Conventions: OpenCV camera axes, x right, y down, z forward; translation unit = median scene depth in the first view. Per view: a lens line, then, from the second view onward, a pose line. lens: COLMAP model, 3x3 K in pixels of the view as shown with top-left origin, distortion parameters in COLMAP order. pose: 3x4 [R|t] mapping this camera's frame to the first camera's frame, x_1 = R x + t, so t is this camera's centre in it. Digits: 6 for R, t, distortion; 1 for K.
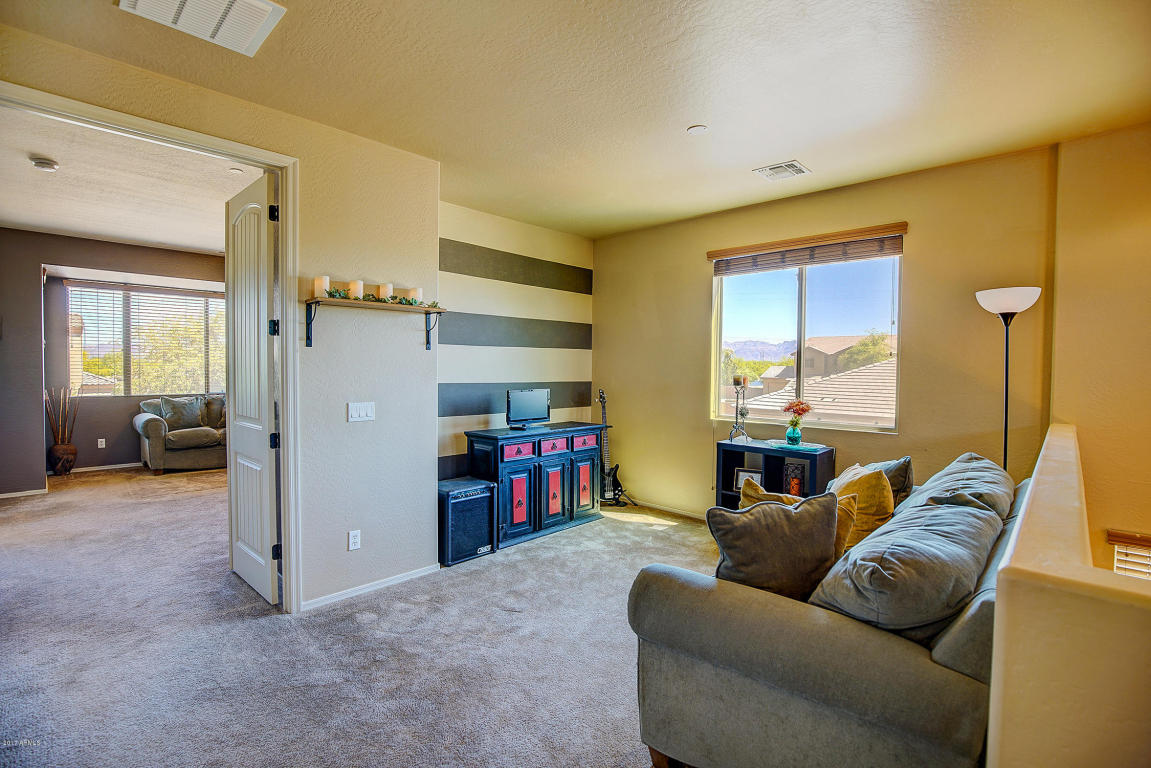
lens RADIAL K [[531.6, 0, 575.8], [0, 531.6, 386.7], [0, 0, 1]] dist [-0.018191, 0.003708]
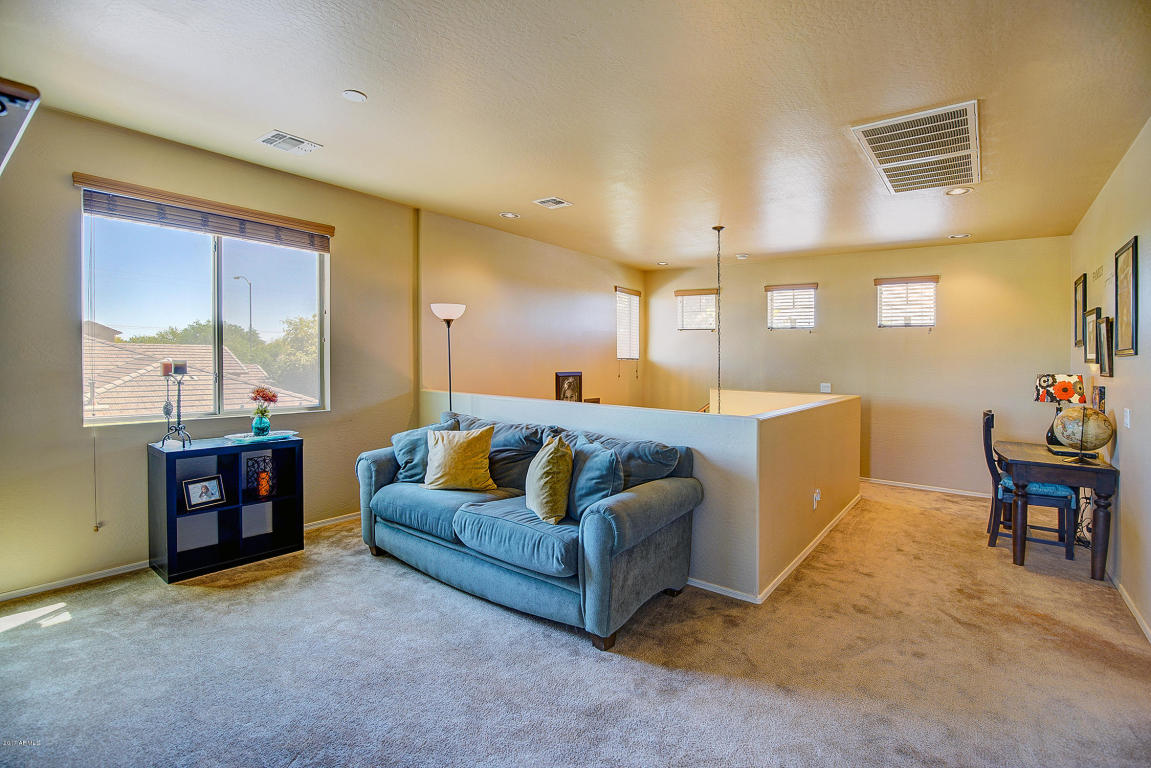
lens RADIAL K [[531.6, 0, 582.0], [0, 531.6, 357.6], [0, 0, 1]] dist [-0.018191, 0.003708]
pose [[-0.104284, -0.007499, 0.994519, -0.547591], [0.018825, 0.999778, 0.009512, -0.023213], [-0.994369, 0.019714, -0.104119, 0.537734]]
